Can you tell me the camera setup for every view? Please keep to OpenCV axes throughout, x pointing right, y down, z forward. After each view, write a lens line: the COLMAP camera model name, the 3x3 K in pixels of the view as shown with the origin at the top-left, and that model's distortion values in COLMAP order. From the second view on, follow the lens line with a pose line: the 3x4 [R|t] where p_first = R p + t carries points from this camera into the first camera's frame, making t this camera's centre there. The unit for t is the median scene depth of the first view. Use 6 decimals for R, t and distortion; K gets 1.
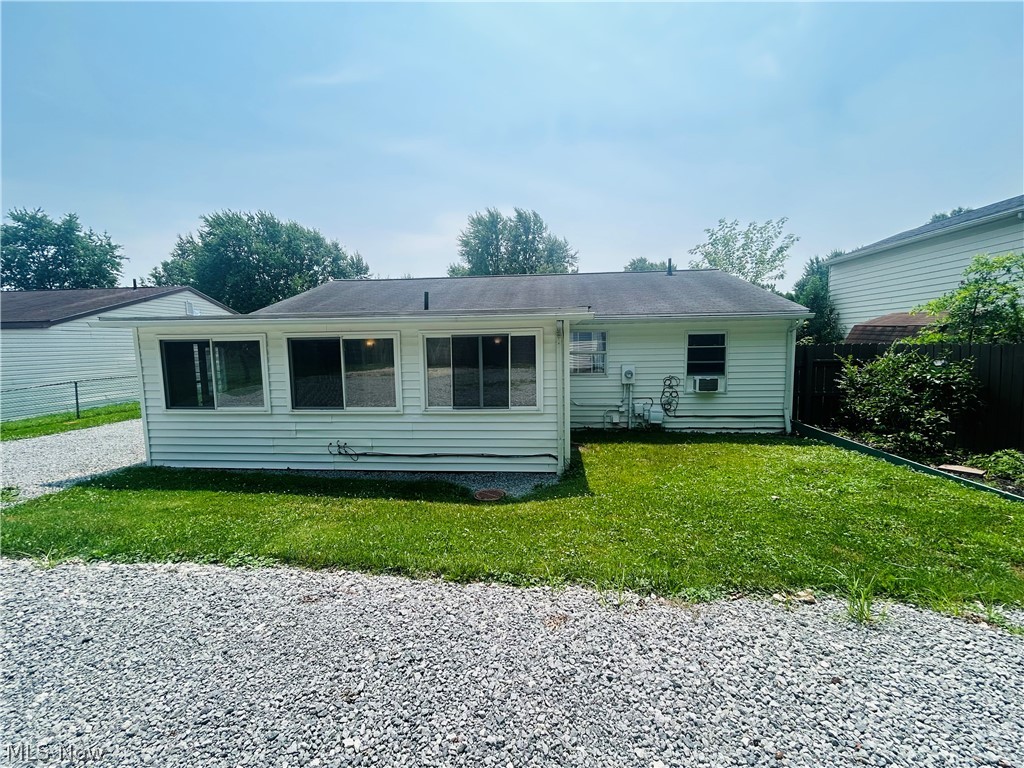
lens RADIAL K [[416.3, 0, 511.1], [0, 416.3, 383.3], [0, 0, 1]] dist [0.002756, 0.000370]
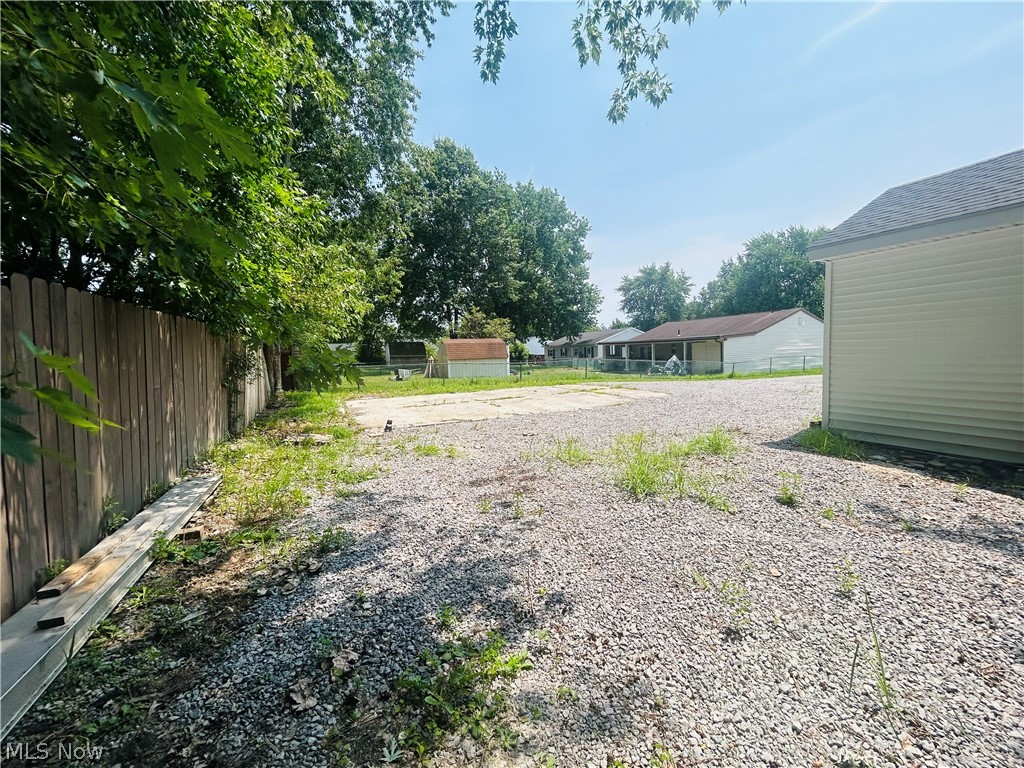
lens RADIAL K [[416.3, 0, 521.7], [0, 416.3, 386.9], [0, 0, 1]] dist [0.002756, 0.000370]
pose [[0.498760, 0.069997, -0.863909, 0.045015], [-0.060715, 0.997107, 0.045736, 0.018378], [0.864611, 0.029641, 0.501567, -0.180238]]
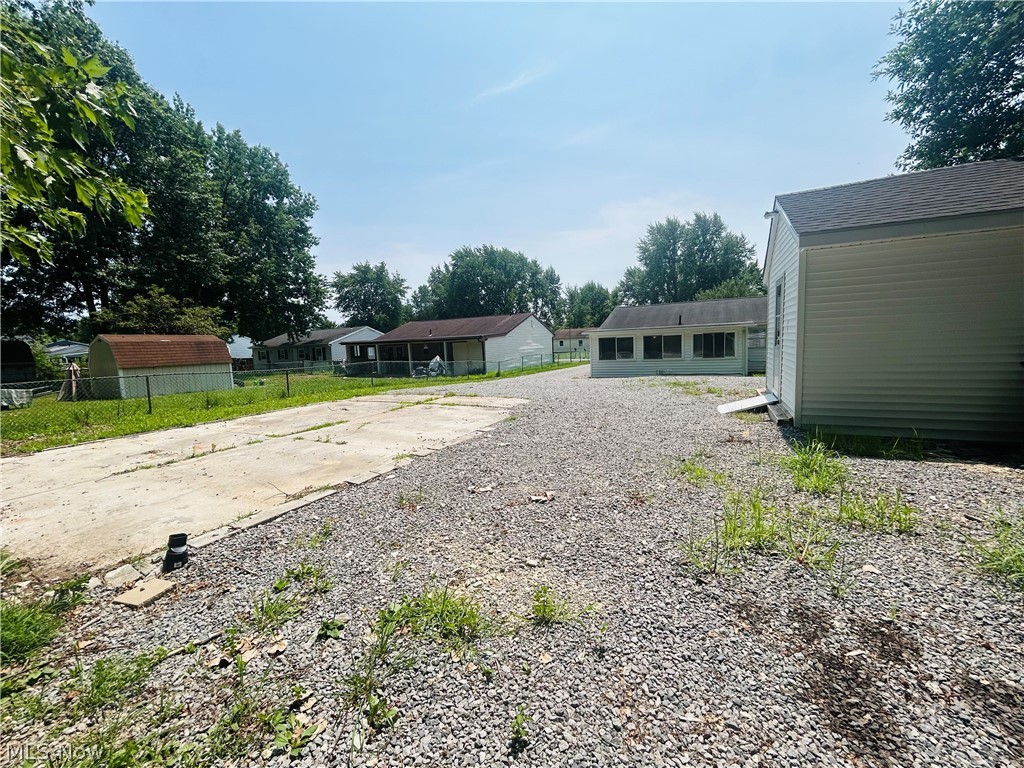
lens RADIAL K [[416.3, 0, 510.4], [0, 416.3, 375.3], [0, 0, 1]] dist [0.002756, 0.000370]
pose [[0.927408, 0.006924, -0.373988, -0.023976], [-0.011817, 0.999872, -0.010792, 0.018681], [0.373865, 0.014428, 0.927371, -0.180996]]
